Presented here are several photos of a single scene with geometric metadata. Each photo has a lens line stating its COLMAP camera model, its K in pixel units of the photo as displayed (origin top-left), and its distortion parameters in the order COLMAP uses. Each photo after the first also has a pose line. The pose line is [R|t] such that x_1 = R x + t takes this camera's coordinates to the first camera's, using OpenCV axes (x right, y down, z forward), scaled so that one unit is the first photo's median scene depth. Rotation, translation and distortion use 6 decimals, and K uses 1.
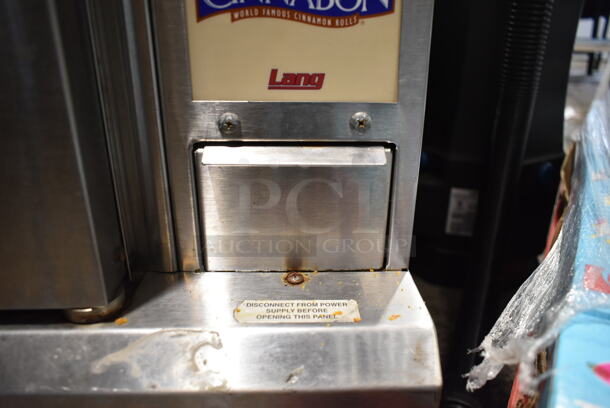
lens RADIAL K [[462.4, 0, 304.9], [0, 462.4, 194.4], [0, 0, 1]] dist [-0.039279, 0.001062]
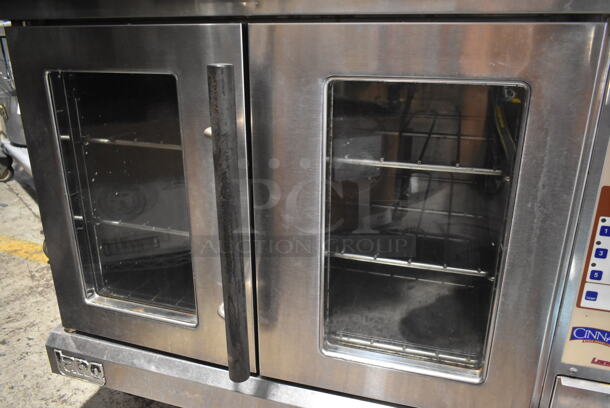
lens RADIAL K [[464.6, 0, 307.6], [0, 464.6, 198.2], [0, 0, 1]] dist [-0.013733, -0.001940]
pose [[0.947393, 0.103061, -0.303027, -0.959876], [-0.121293, 0.991731, -0.041920, -0.892644], [0.296201, 0.076469, 0.952060, -2.254965]]
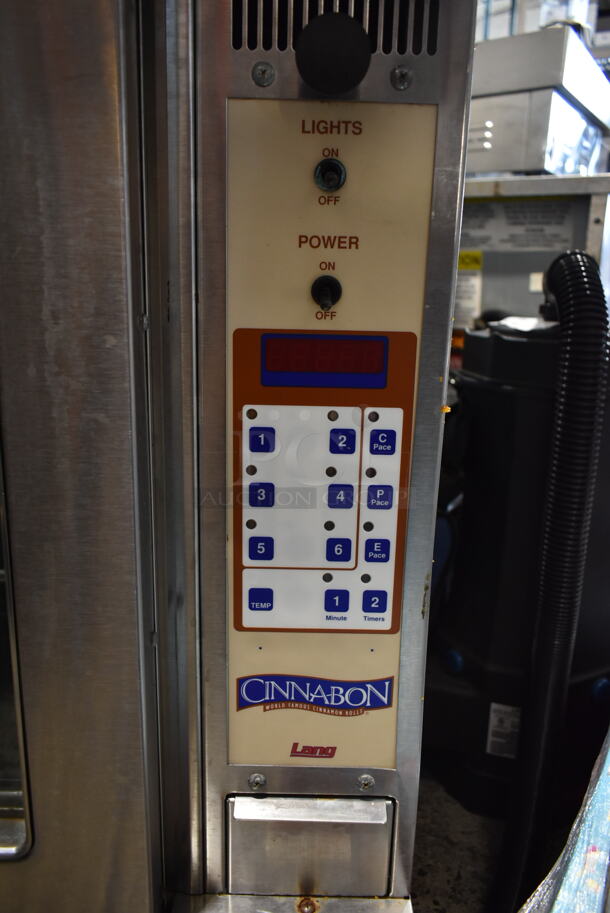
lens RADIAL K [[695.4, 0, 305.0], [0, 695.4, 456.5], [0, 0, 1]] dist [-0.013733, -0.001940]
pose [[0.999496, 0.022858, -0.022018, -0.017761], [-0.025725, 0.989786, -0.140219, -0.754375], [0.018588, 0.140714, 0.989876, -0.932511]]
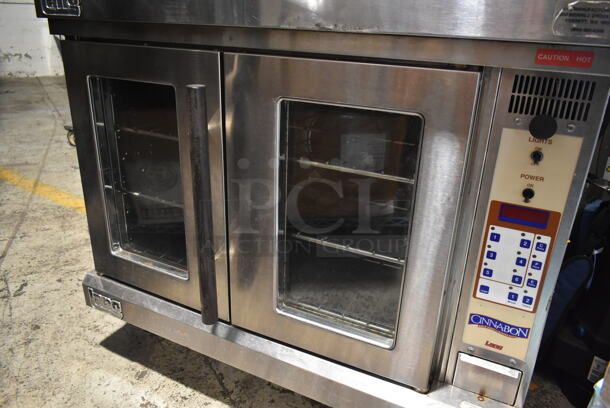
lens RADIAL K [[464.6, 0, 307.6], [0, 464.6, 198.2], [0, 0, 1]] dist [-0.013733, -0.001940]
pose [[0.883472, 0.196674, -0.425202, 0.005290], [-0.205321, 0.978351, 0.025920, -1.098135], [0.421094, 0.064403, 0.904727, -2.687796]]
